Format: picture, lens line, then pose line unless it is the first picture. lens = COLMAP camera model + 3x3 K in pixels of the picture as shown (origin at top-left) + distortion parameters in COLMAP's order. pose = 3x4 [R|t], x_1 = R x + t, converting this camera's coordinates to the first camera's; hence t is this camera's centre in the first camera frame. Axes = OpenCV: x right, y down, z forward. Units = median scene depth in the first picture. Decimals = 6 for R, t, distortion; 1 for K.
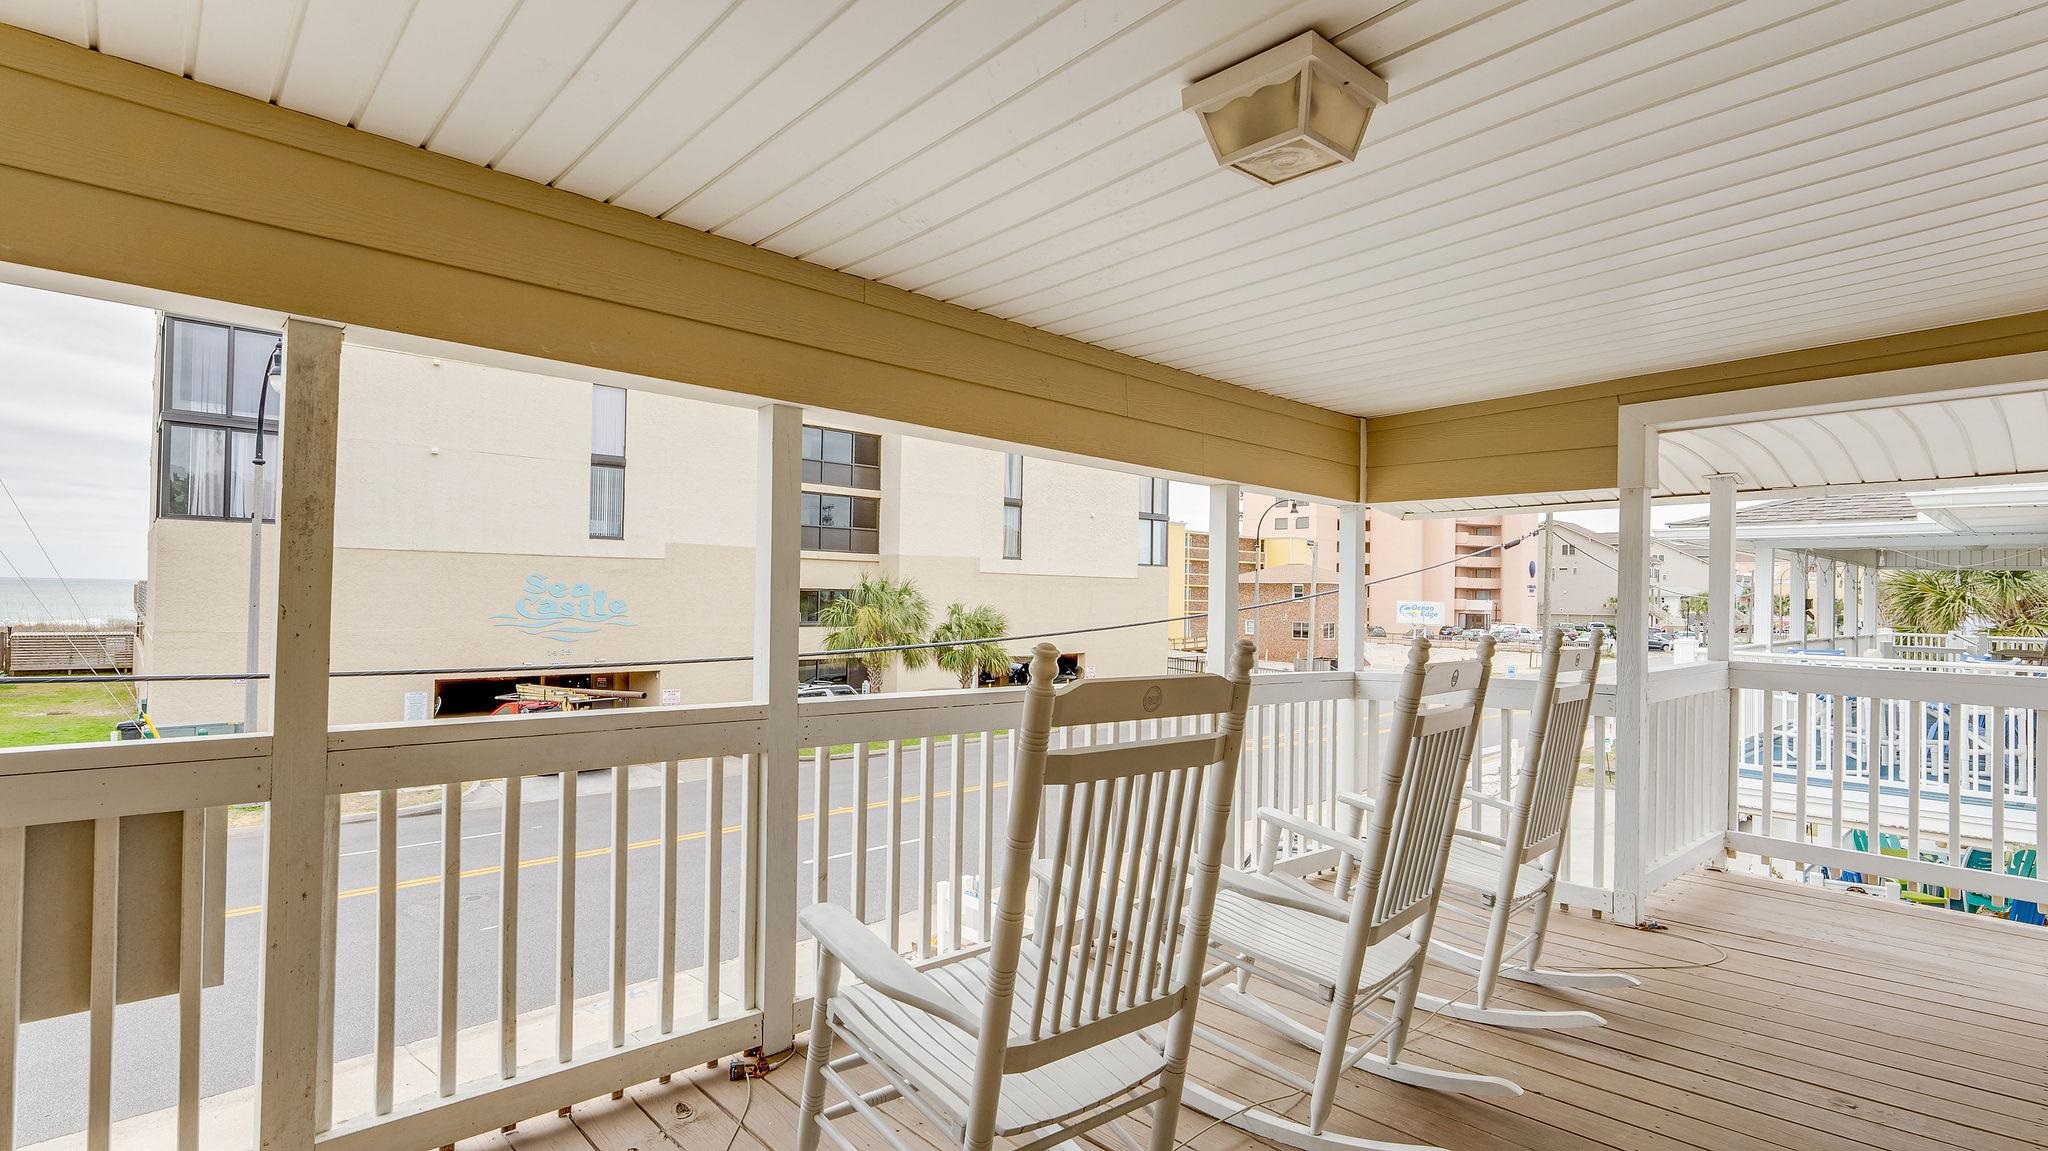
lens RADIAL K [[947.2, 0, 1032.5], [0, 947.2, 578.2], [0, 0, 1]] dist [-0.002095, -0.000259]
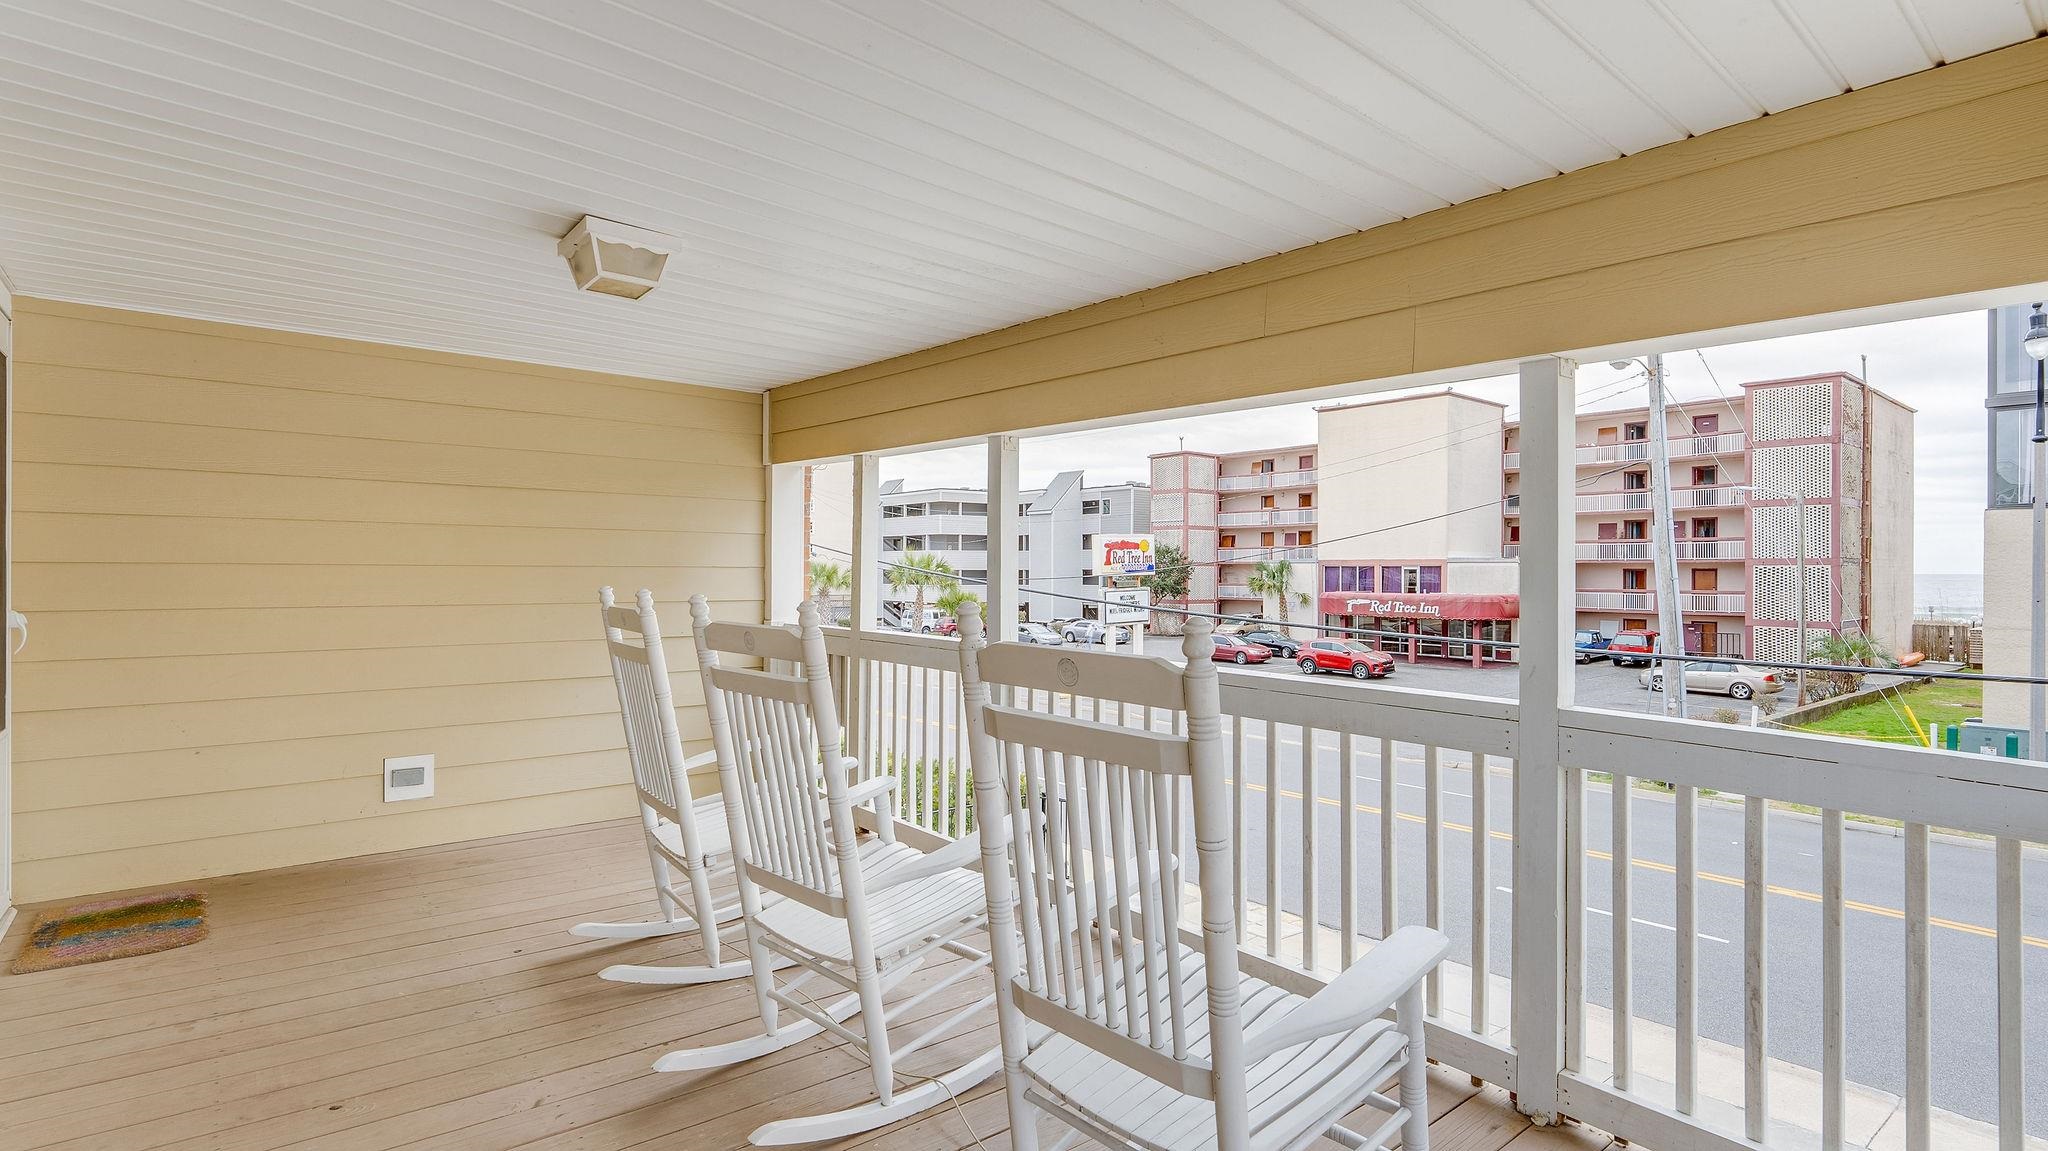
lens RADIAL K [[947.2, 0, 1032.6], [0, 947.2, 580.2], [0, 0, 1]] dist [-0.002095, -0.000259]
pose [[0.010677, -0.004290, -0.999934, 0.392564], [0.011347, 0.999927, -0.004169, 0.012405], [0.999879, -0.011302, 0.010724, 0.362865]]
